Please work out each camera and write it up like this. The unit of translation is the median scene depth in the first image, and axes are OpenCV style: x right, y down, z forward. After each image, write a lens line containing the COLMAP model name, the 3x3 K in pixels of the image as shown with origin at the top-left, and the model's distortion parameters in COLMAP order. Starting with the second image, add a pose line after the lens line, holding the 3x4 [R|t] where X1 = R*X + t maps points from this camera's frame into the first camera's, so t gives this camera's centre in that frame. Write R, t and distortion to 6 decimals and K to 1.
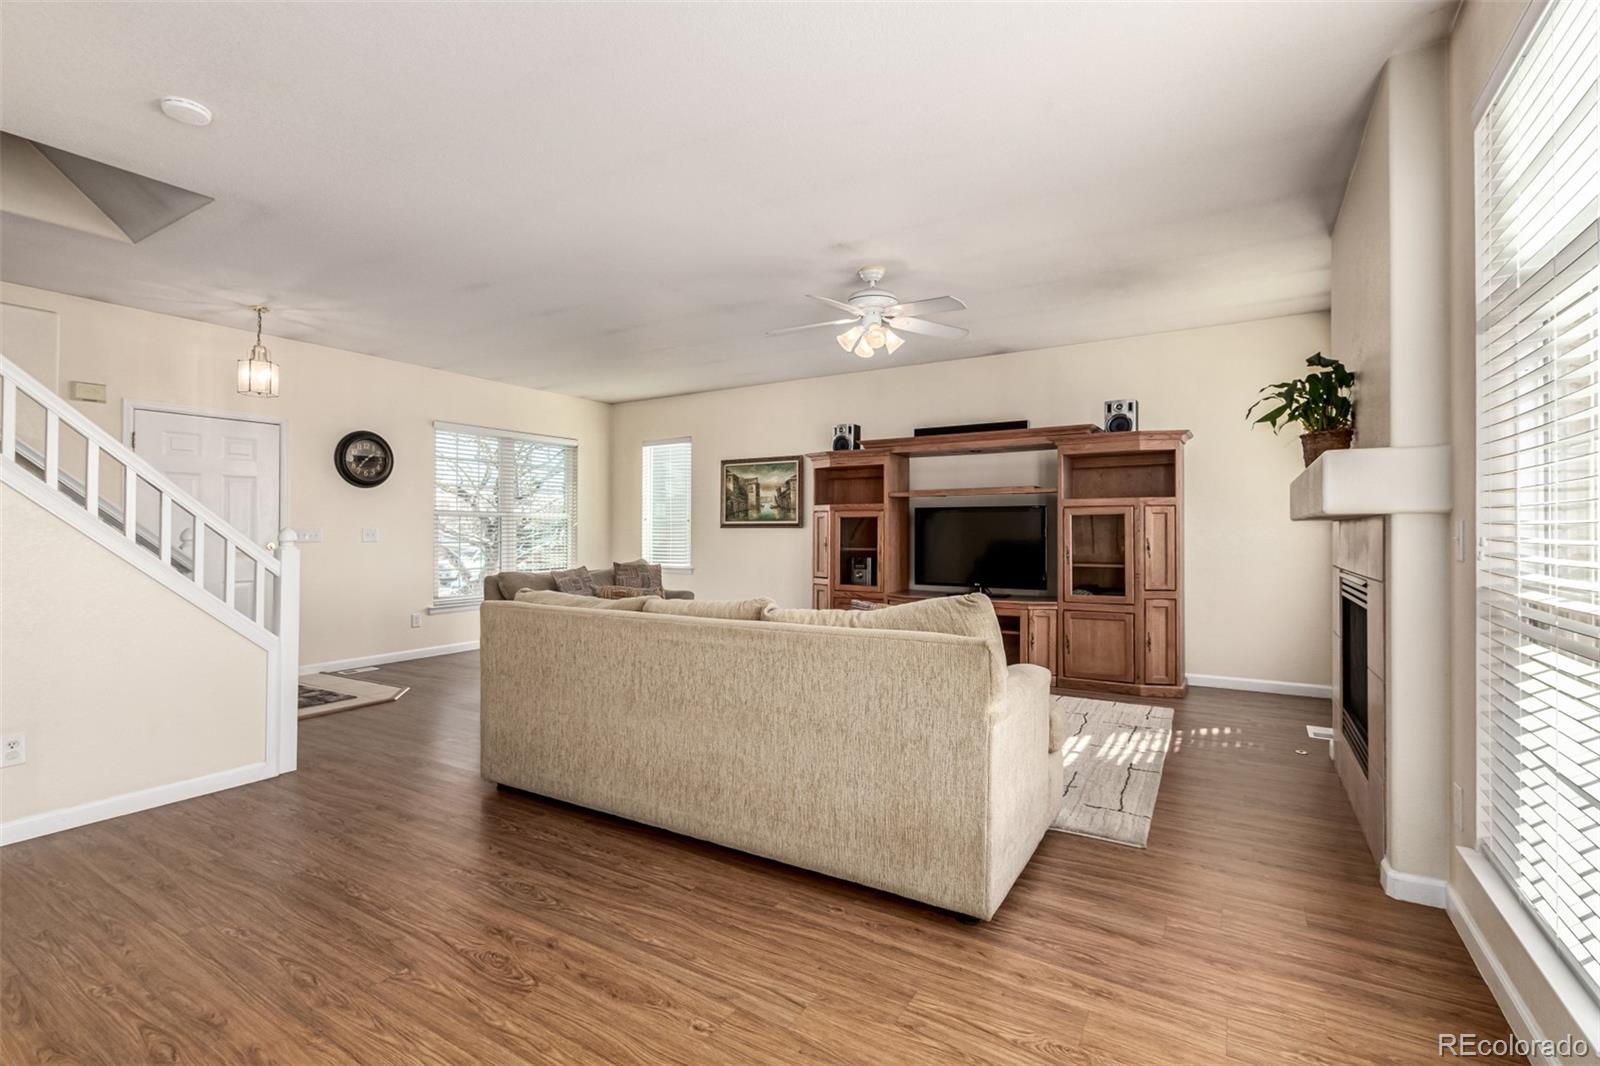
lens RADIAL K [[722.9, 0, 797.4], [0, 722.9, 532.1], [0, 0, 1]] dist [-0.001351, -0.000631]
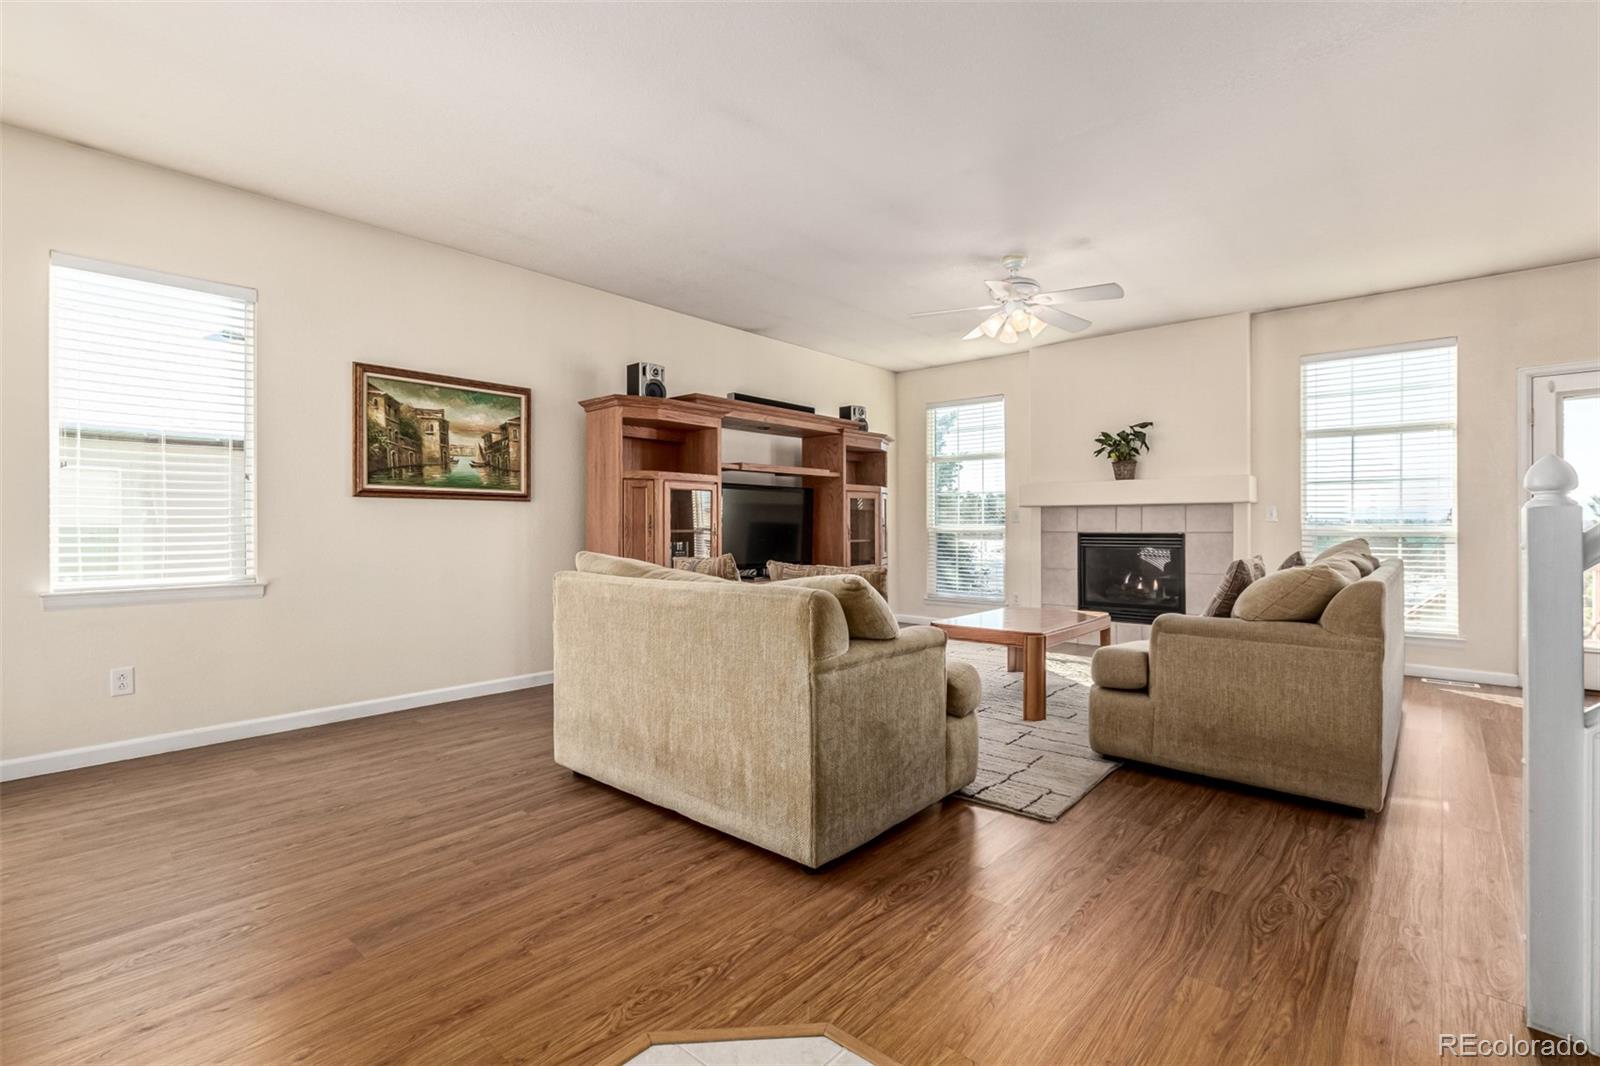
lens RADIAL K [[754.4, 0, 800.0], [0, 754.4, 533.0], [0, 0, 1]] dist [-0.000805, -0.000270]
pose [[0.155869, -0.010849, 0.987718, -0.710760], [0.002441, 0.999941, 0.010598, 0.018264], [-0.987775, 0.000759, 0.155886, 0.751707]]
